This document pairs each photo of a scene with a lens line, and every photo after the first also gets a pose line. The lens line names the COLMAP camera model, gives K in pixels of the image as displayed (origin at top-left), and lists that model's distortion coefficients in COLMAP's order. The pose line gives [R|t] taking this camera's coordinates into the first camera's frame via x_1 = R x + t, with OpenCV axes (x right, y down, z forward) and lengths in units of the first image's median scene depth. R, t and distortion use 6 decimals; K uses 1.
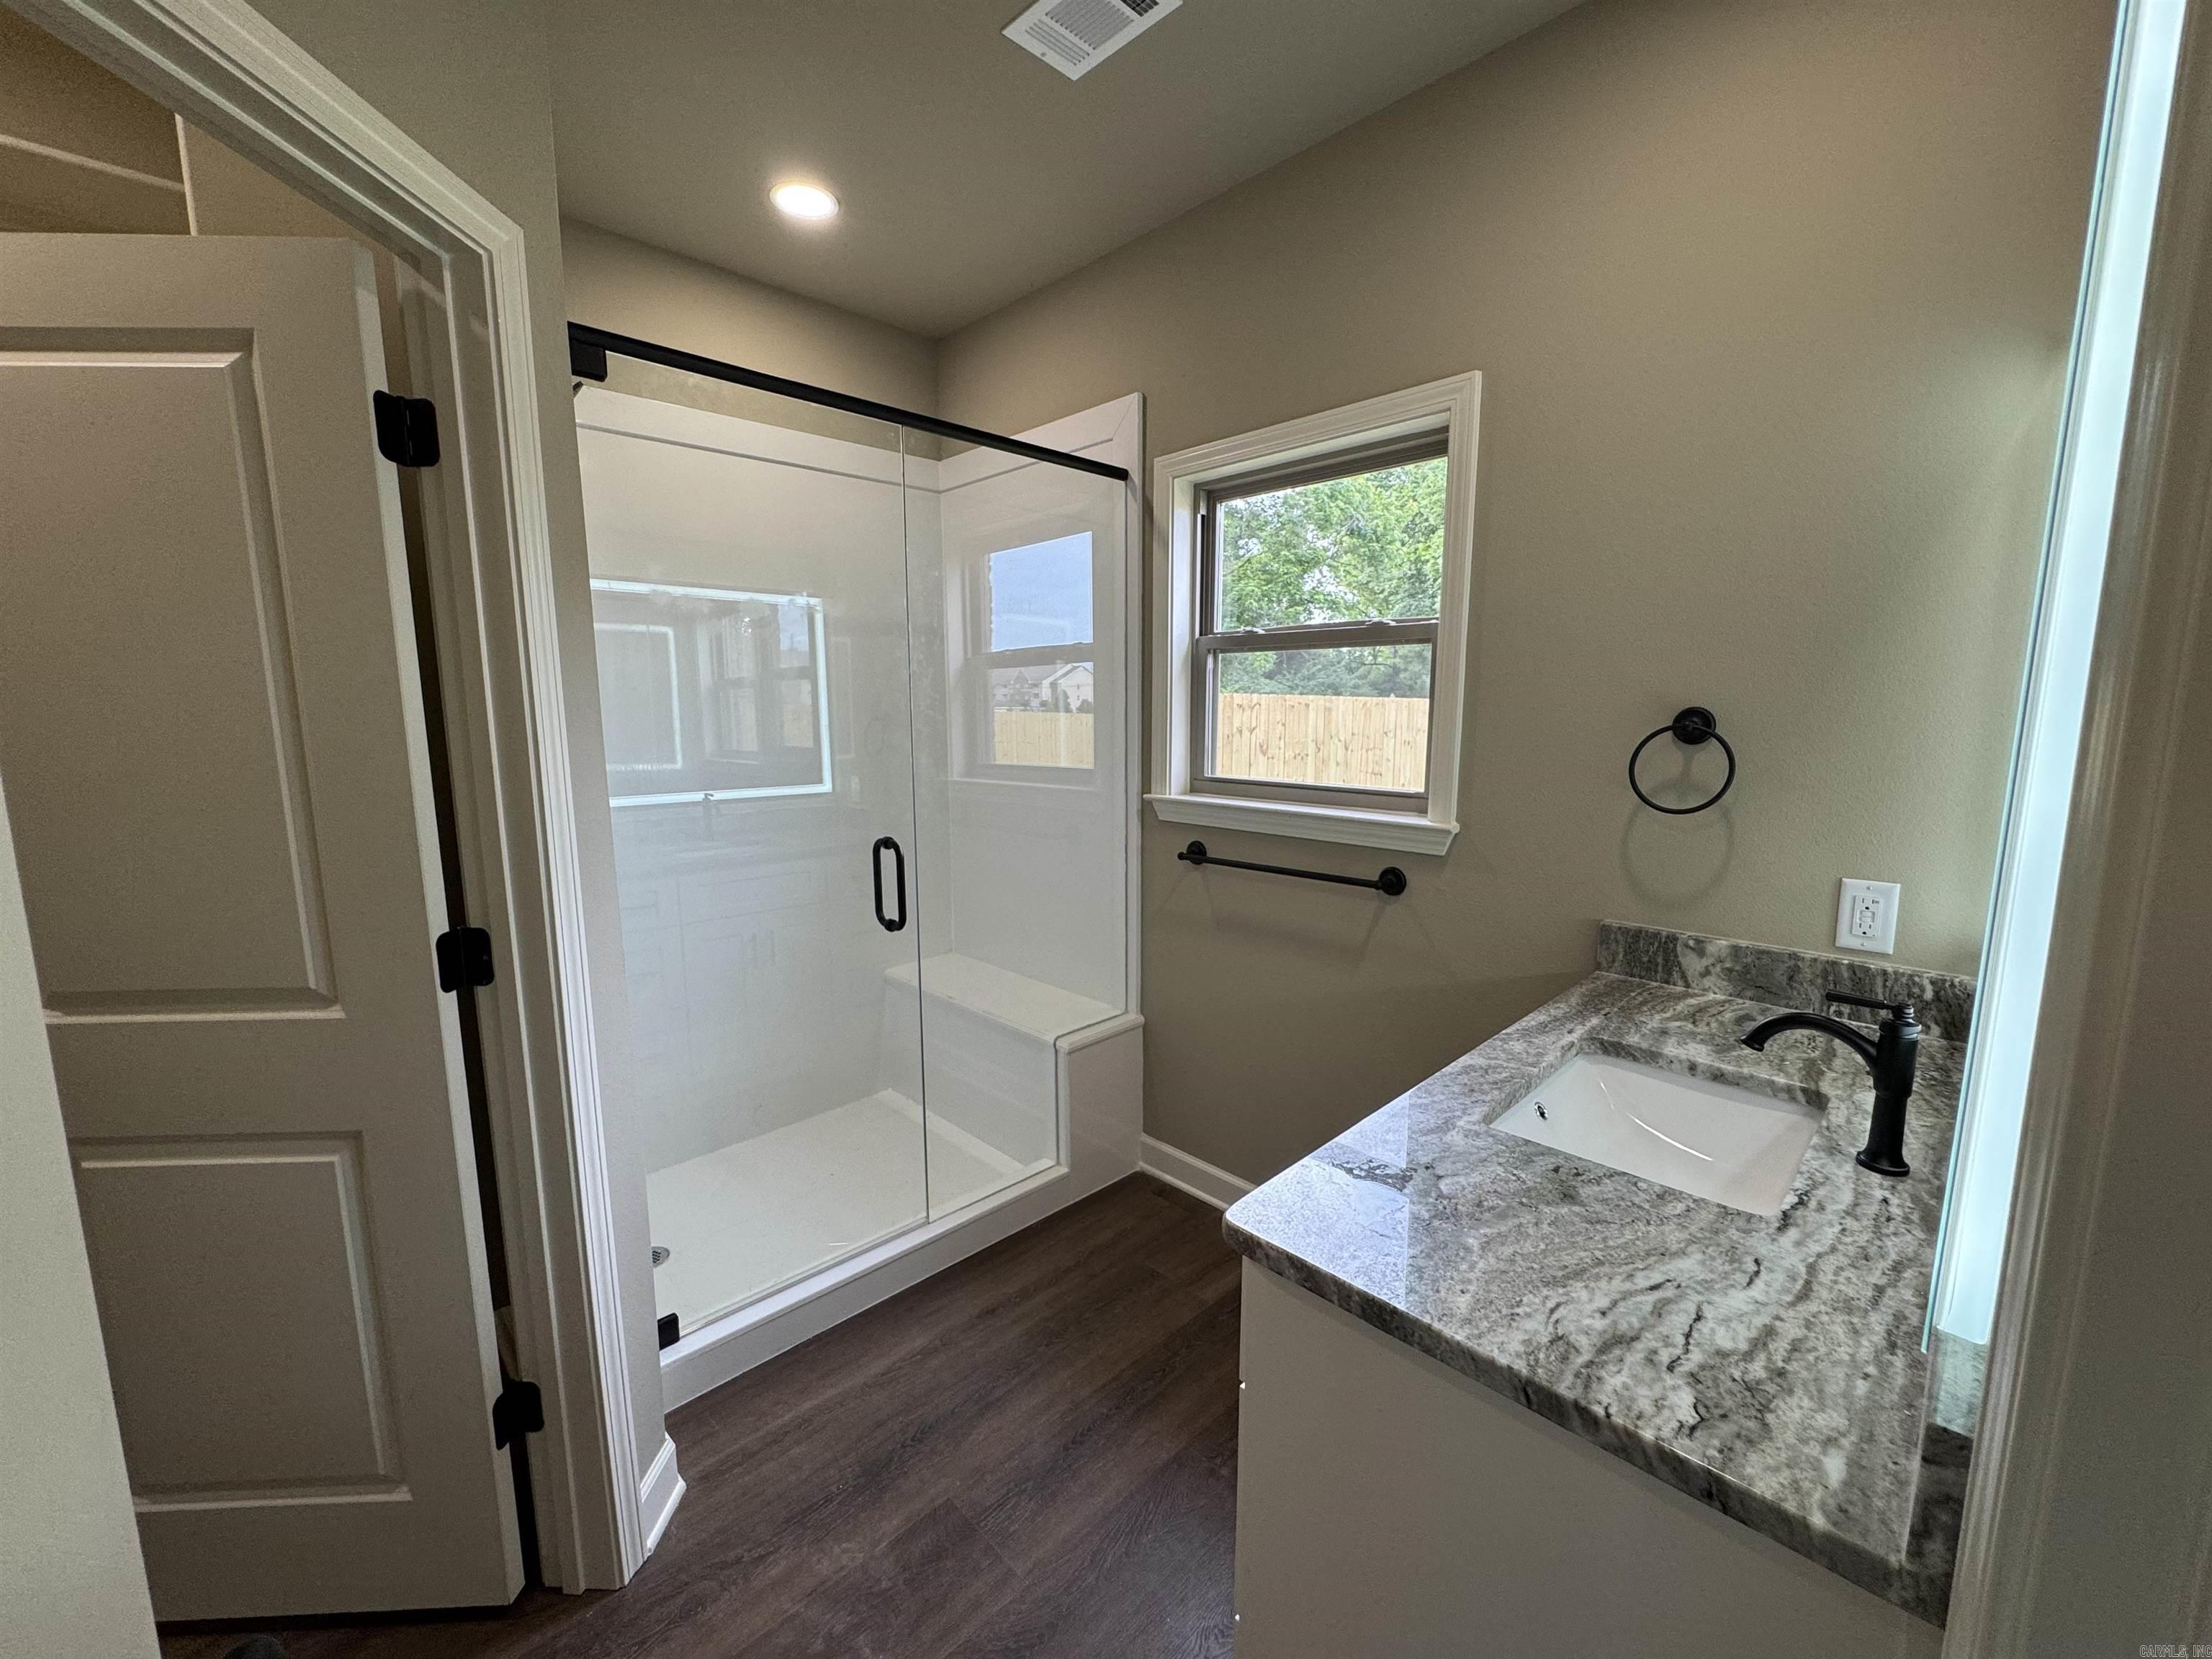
lens RADIAL K [[884.6, 0, 1105.1], [0, 884.6, 834.4], [0, 0, 1]] dist [-0.003210, 0.000363]
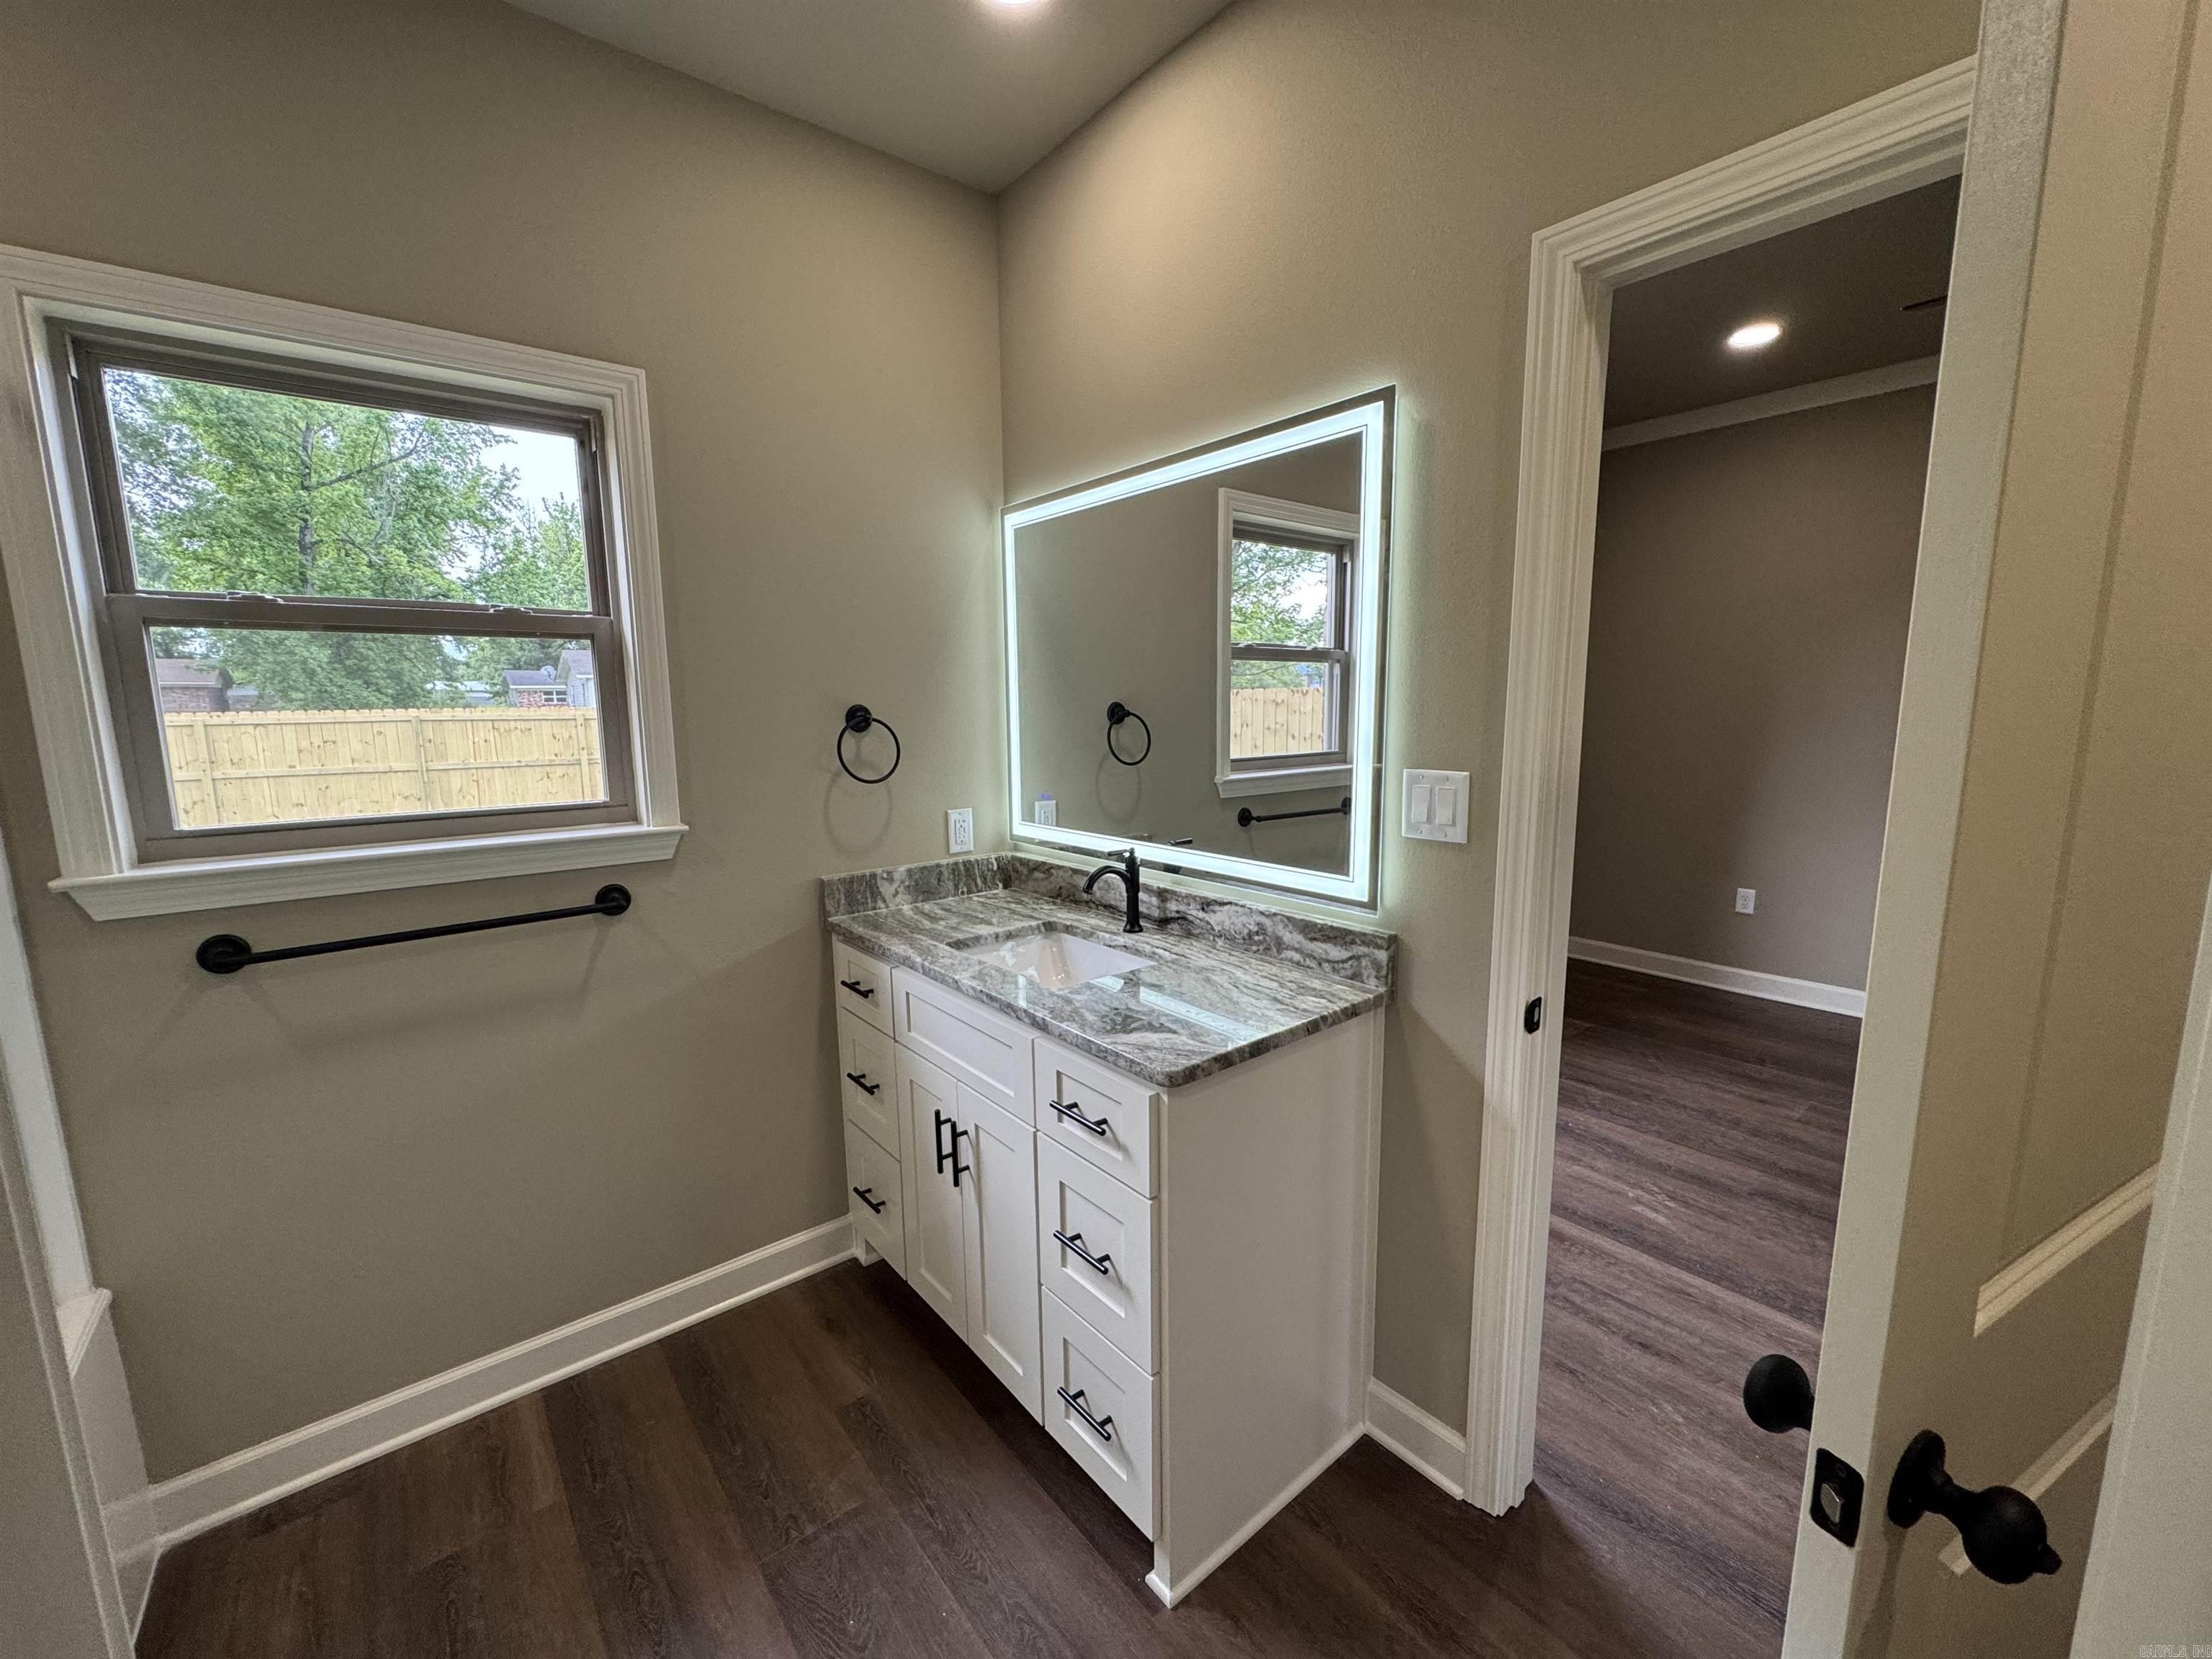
lens RADIAL K [[884.6, 0, 1105.1], [0, 884.6, 834.4], [0, 0, 1]] dist [-0.003210, 0.000363]
pose [[0.092230, -0.149359, 0.984472, -0.506745], [0.157243, 0.978465, 0.133716, -0.054391], [-0.983244, 0.142469, 0.113730, 0.384066]]
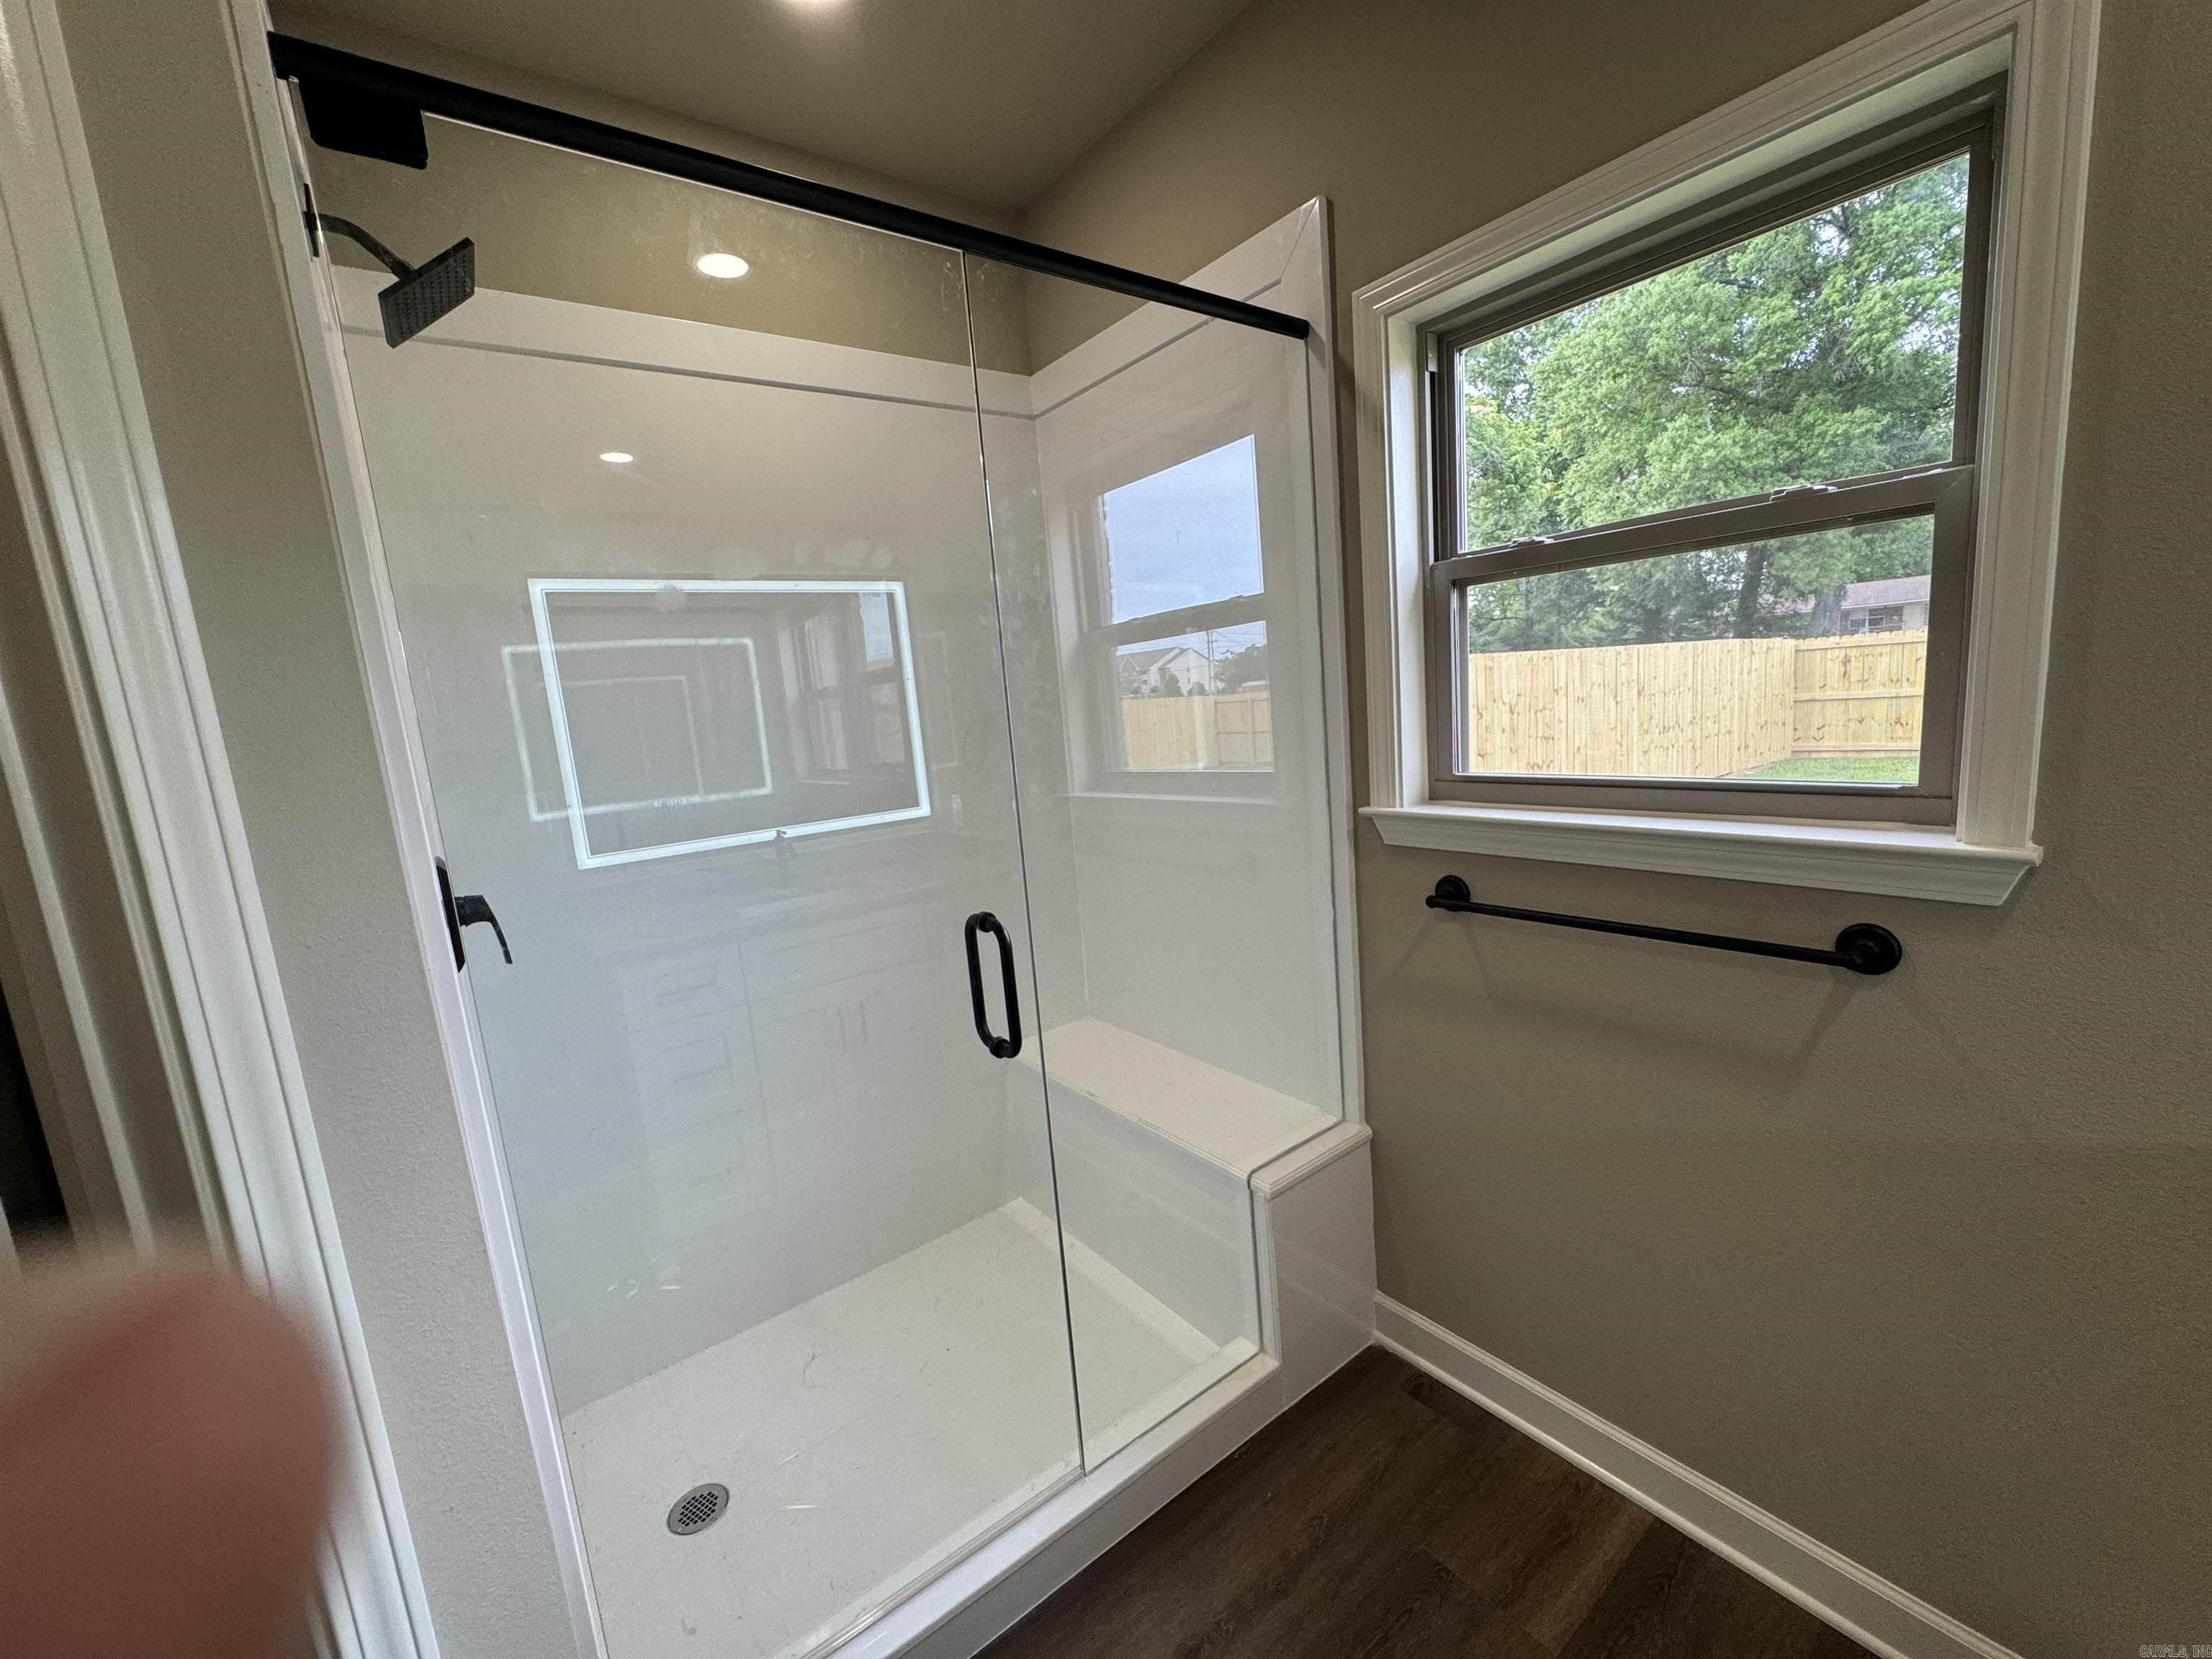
lens RADIAL K [[884.6, 0, 1105.1], [0, 884.6, 834.4], [0, 0, 1]] dist [-0.003210, 0.000363]
pose [[0.989150, -0.060433, -0.133900, -0.071100], [0.062548, 0.997974, 0.011637, -0.055255], [0.132926, -0.019886, 0.990926, 0.379605]]
